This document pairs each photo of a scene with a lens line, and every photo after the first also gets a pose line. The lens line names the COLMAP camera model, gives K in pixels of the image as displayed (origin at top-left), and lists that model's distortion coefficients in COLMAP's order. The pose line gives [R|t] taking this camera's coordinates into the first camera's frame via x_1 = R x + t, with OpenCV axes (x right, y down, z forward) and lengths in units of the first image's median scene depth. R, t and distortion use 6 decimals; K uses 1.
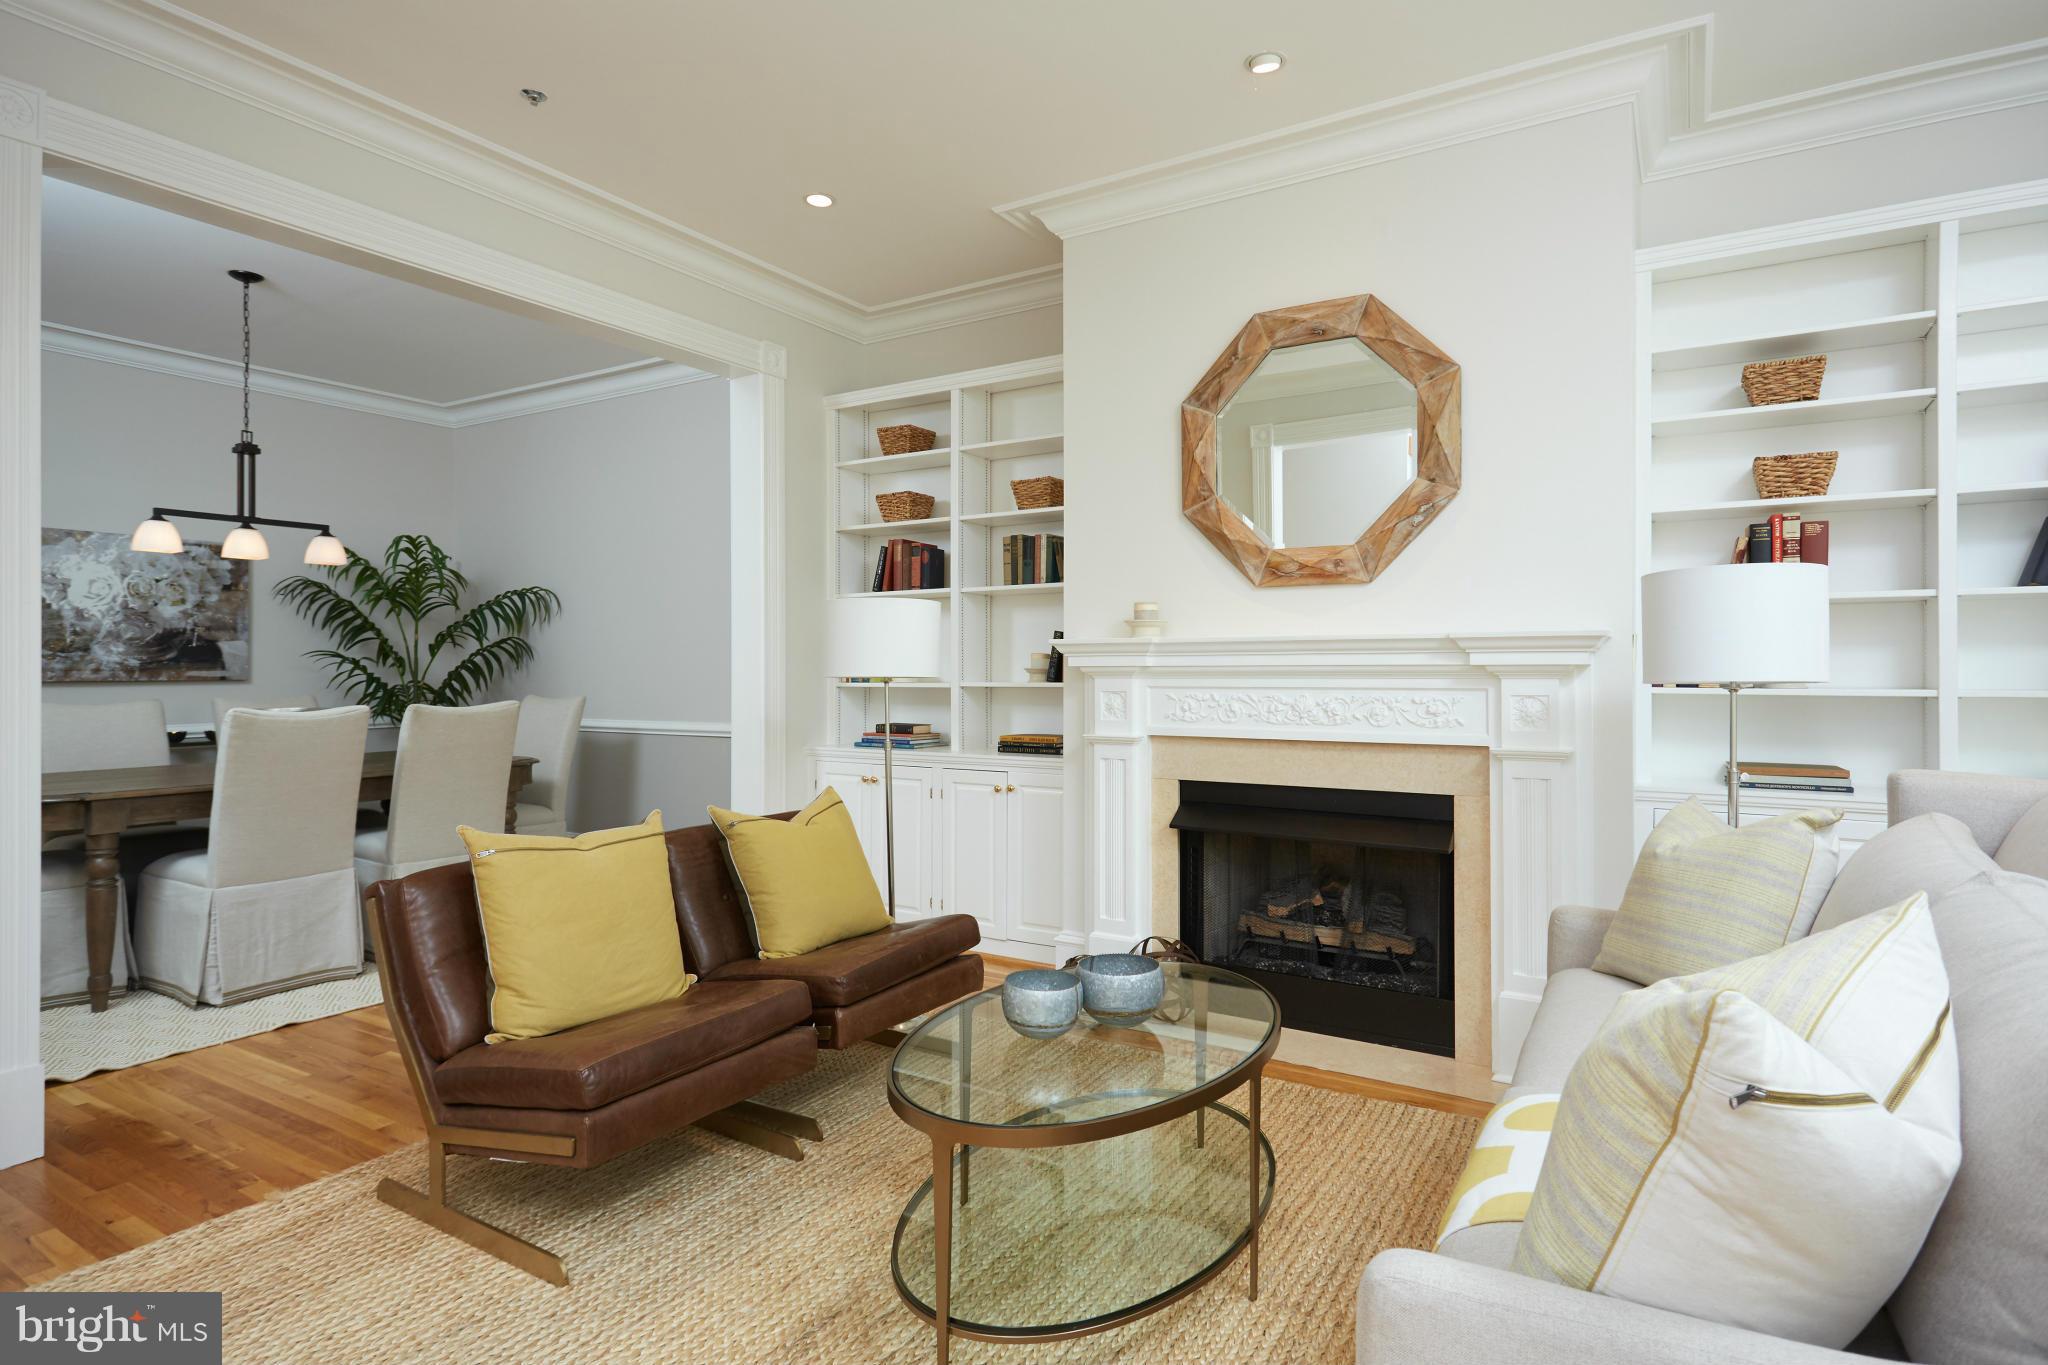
lens RADIAL K [[1083.6, 0, 1021.4], [0, 1083.6, 670.3], [0, 0, 1]] dist [0.004426, -0.000188]
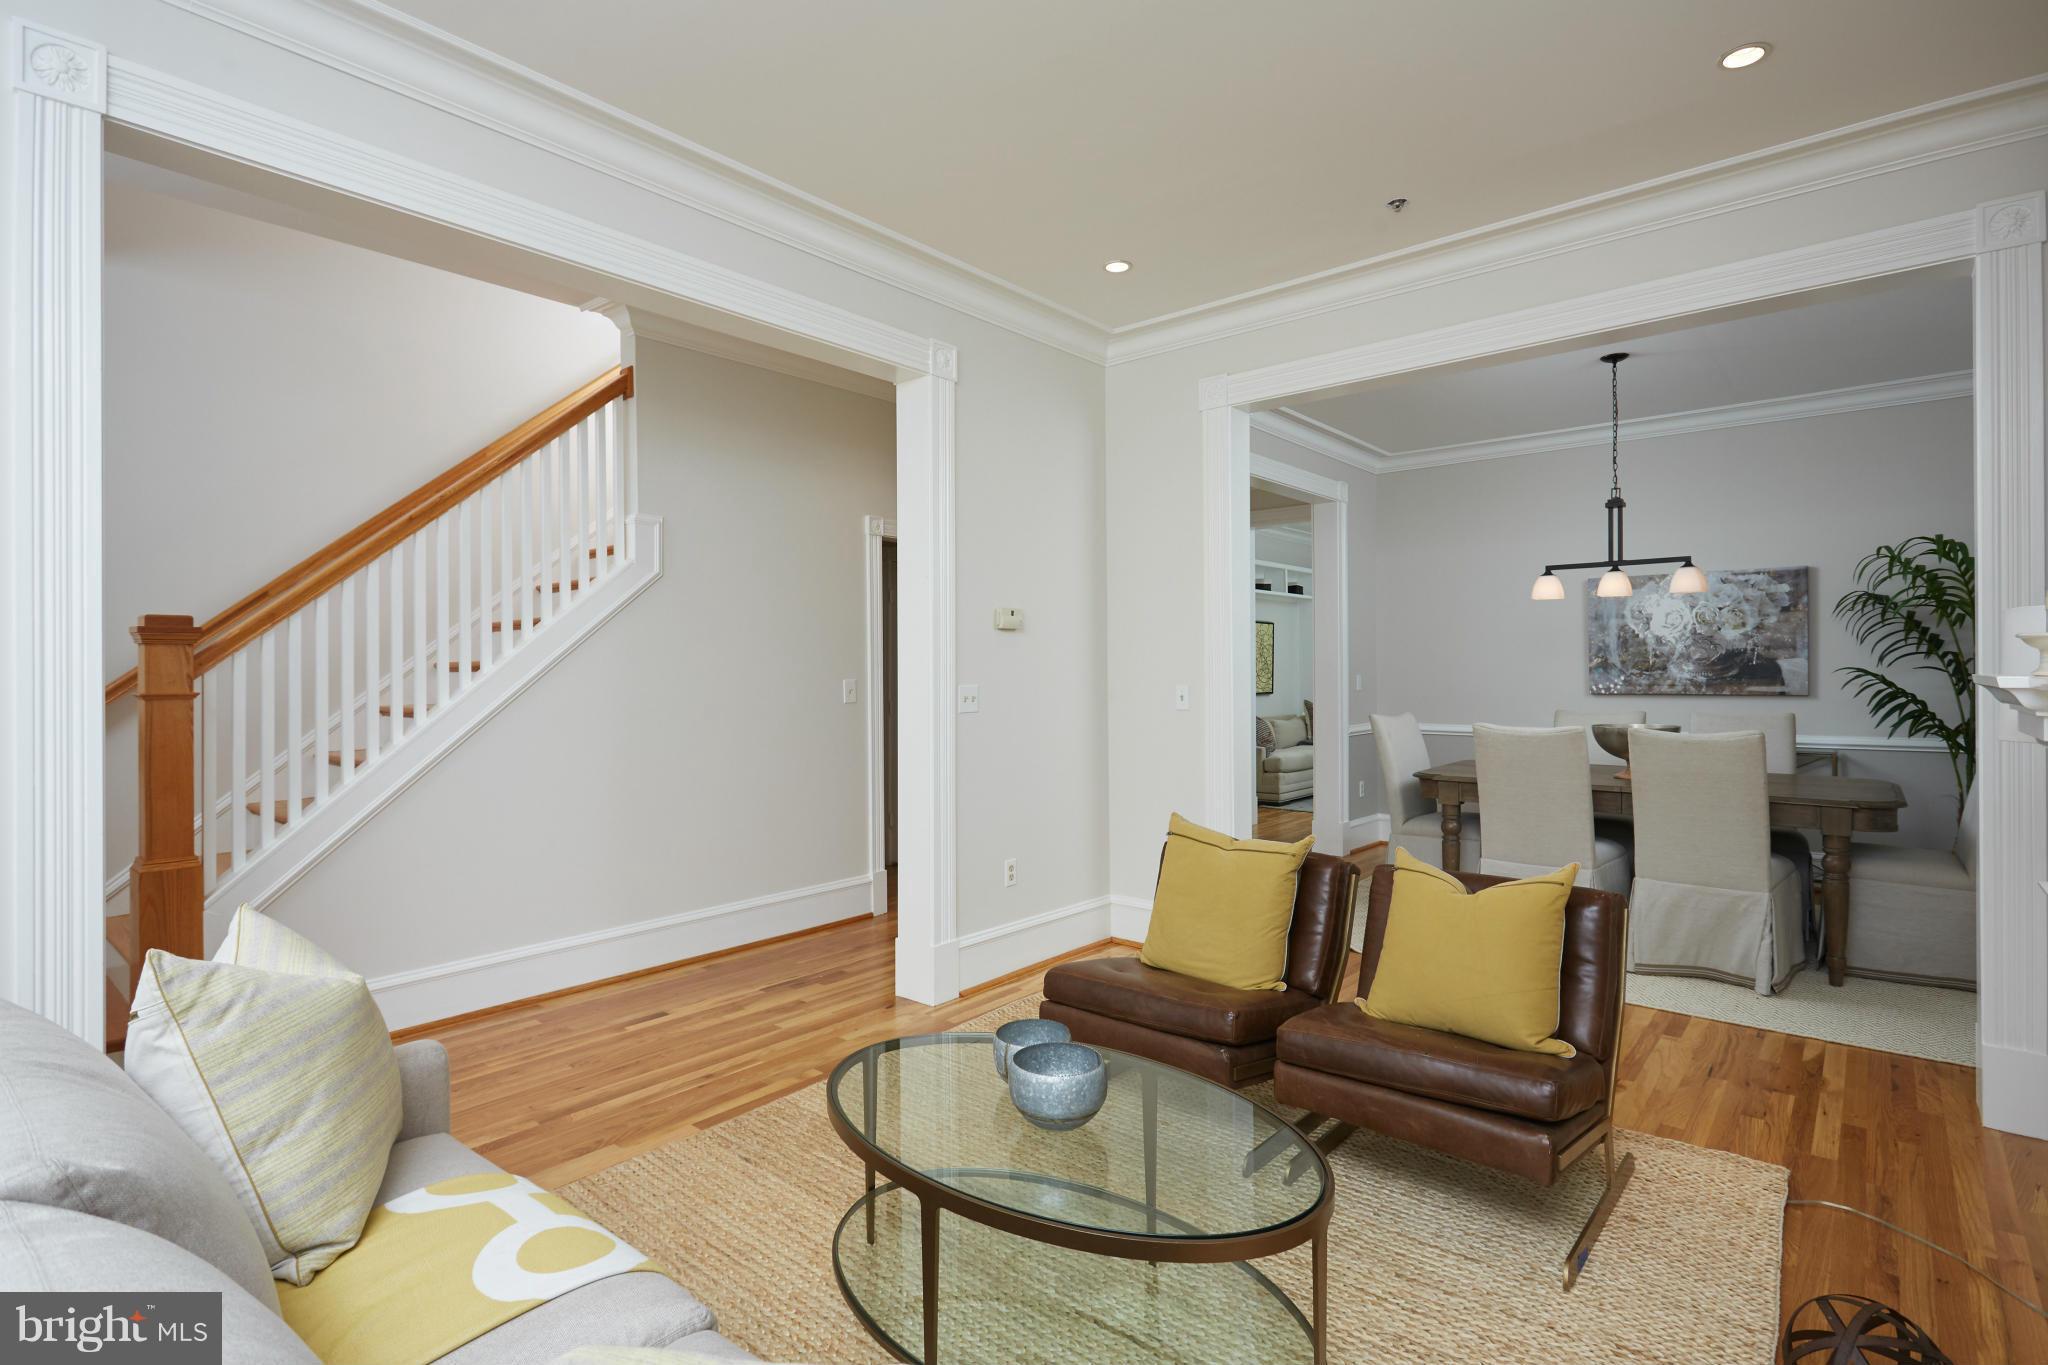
lens RADIAL K [[989.0, 0, 1027.8], [0, 989.0, 670.7], [0, 0, 1]] dist [-0.000402, -0.000551]
pose [[-0.147746, 0.002634, -0.989022, 0.321091], [0.004902, 0.999986, 0.001931, -0.019300], [0.989013, -0.004563, -0.147757, 0.375289]]
